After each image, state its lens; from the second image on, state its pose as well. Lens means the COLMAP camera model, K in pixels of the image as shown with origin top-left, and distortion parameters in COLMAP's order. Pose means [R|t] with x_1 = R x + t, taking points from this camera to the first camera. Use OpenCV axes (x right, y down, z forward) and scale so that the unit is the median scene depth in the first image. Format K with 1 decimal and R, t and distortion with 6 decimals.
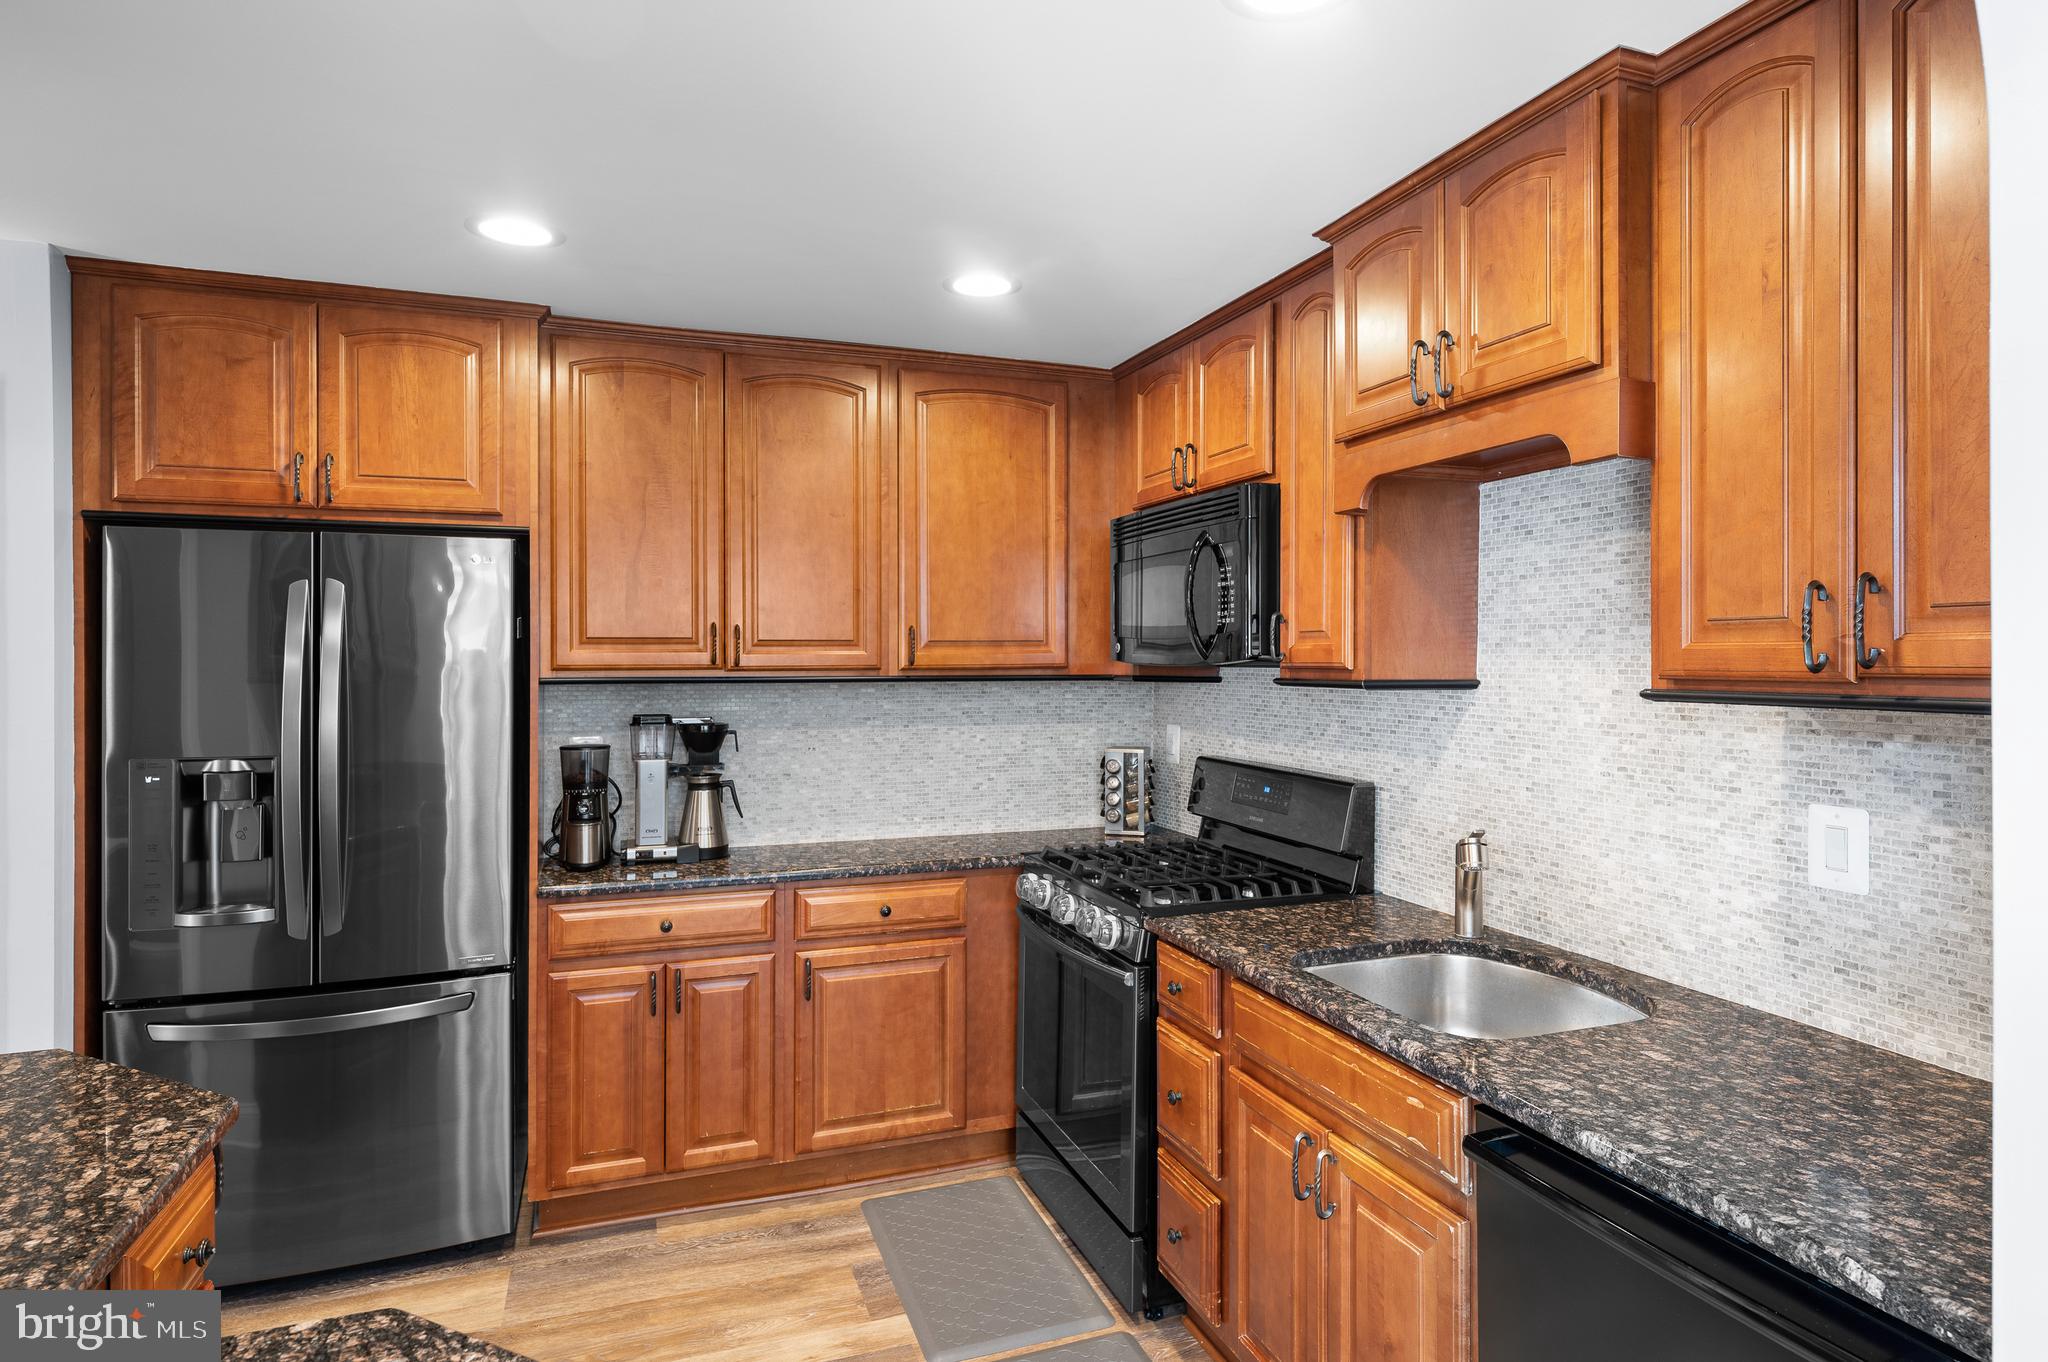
lens RADIAL K [[1099.3, 0, 1015.3], [0, 1099.3, 660.2], [0, 0, 1]] dist [-0.001867, -0.001936]
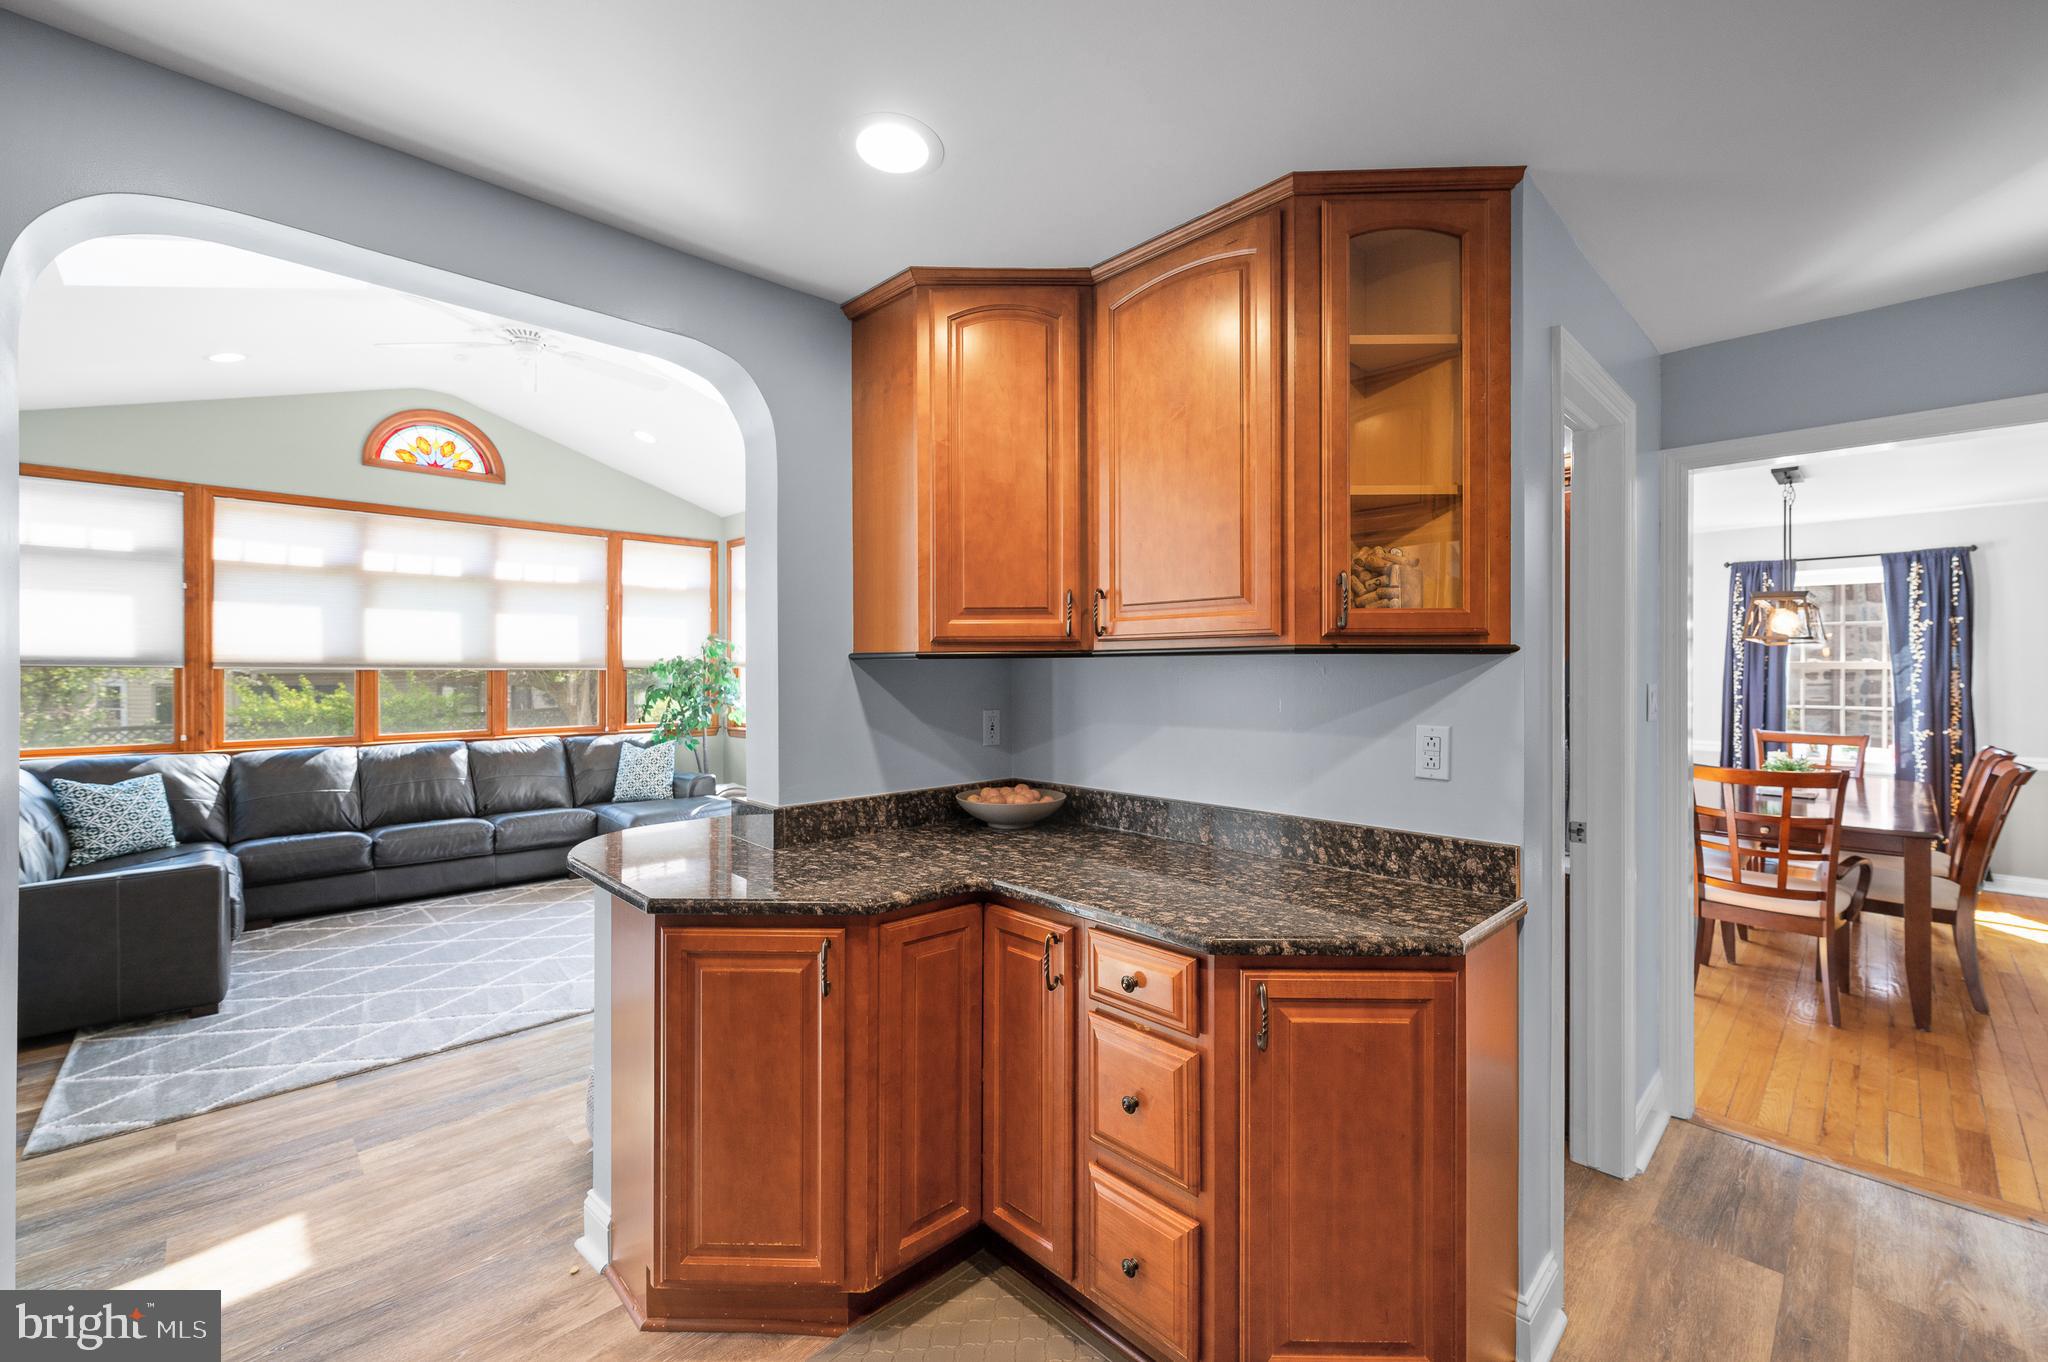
lens RADIAL K [[825.3, 0, 1026.5], [0, 825.3, 667.4], [0, 0, 1]] dist [-0.001249, -0.000086]
pose [[-0.902079, 0.003665, -0.431555, -0.044055], [0.000061, 0.999965, 0.008363, 0.034122], [0.431571, 0.007518, -0.902048, 0.919643]]
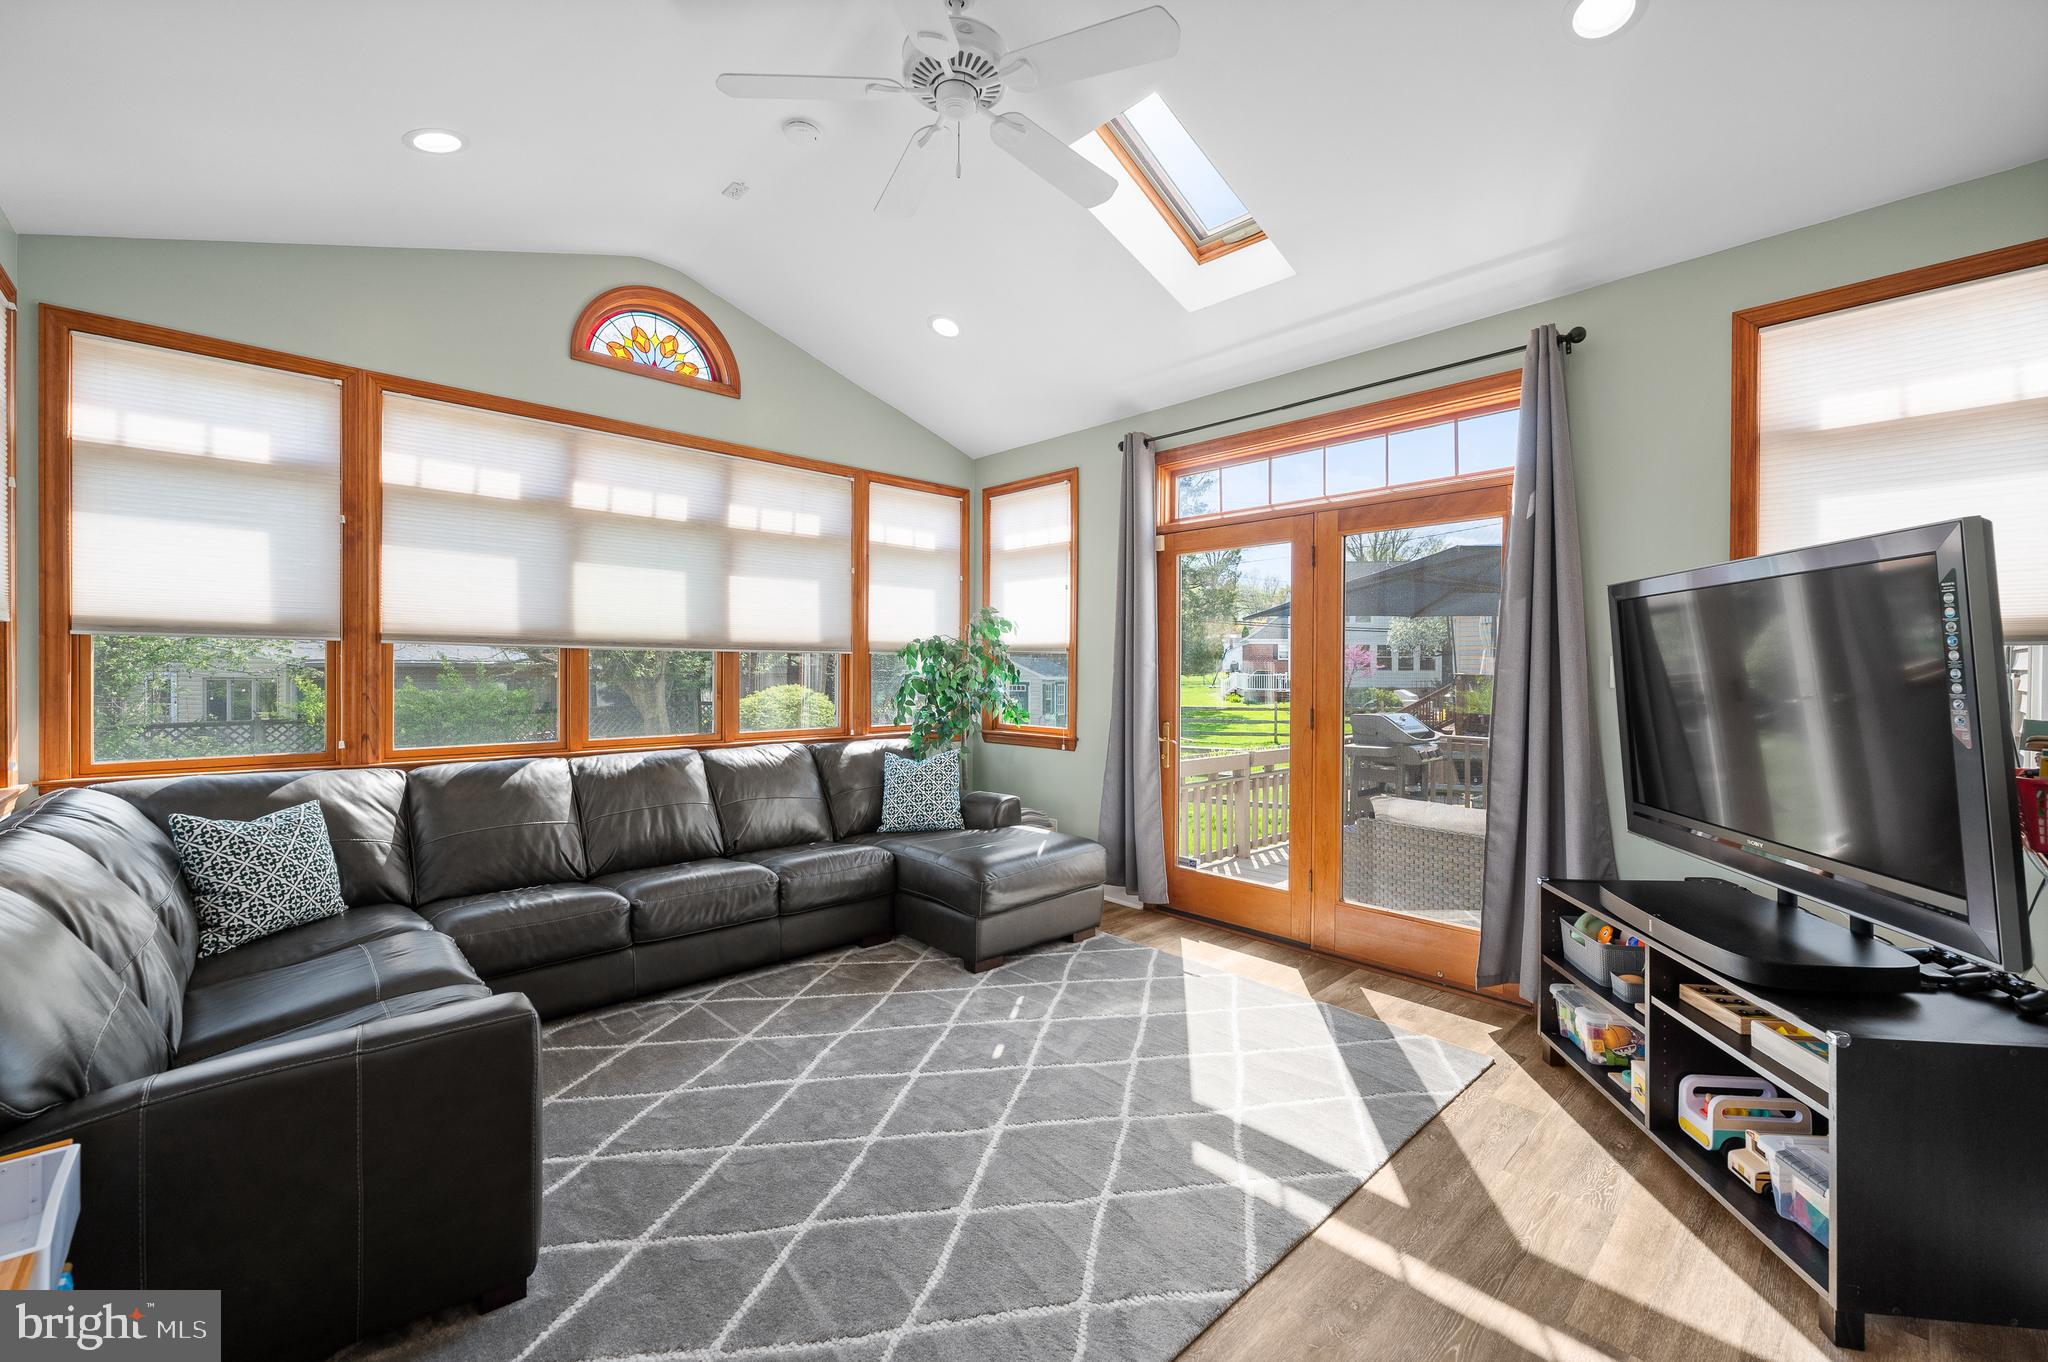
lens RADIAL K [[825.3, 0, 1027.9], [0, 825.3, 671.3], [0, 0, 1]] dist [-0.001249, -0.000086]
pose [[-0.910024, 0.001821, -0.414551, 0.088387], [-0.003890, 0.999909, 0.012932, 0.045628], [0.414537, 0.013381, -0.909934, 0.666399]]
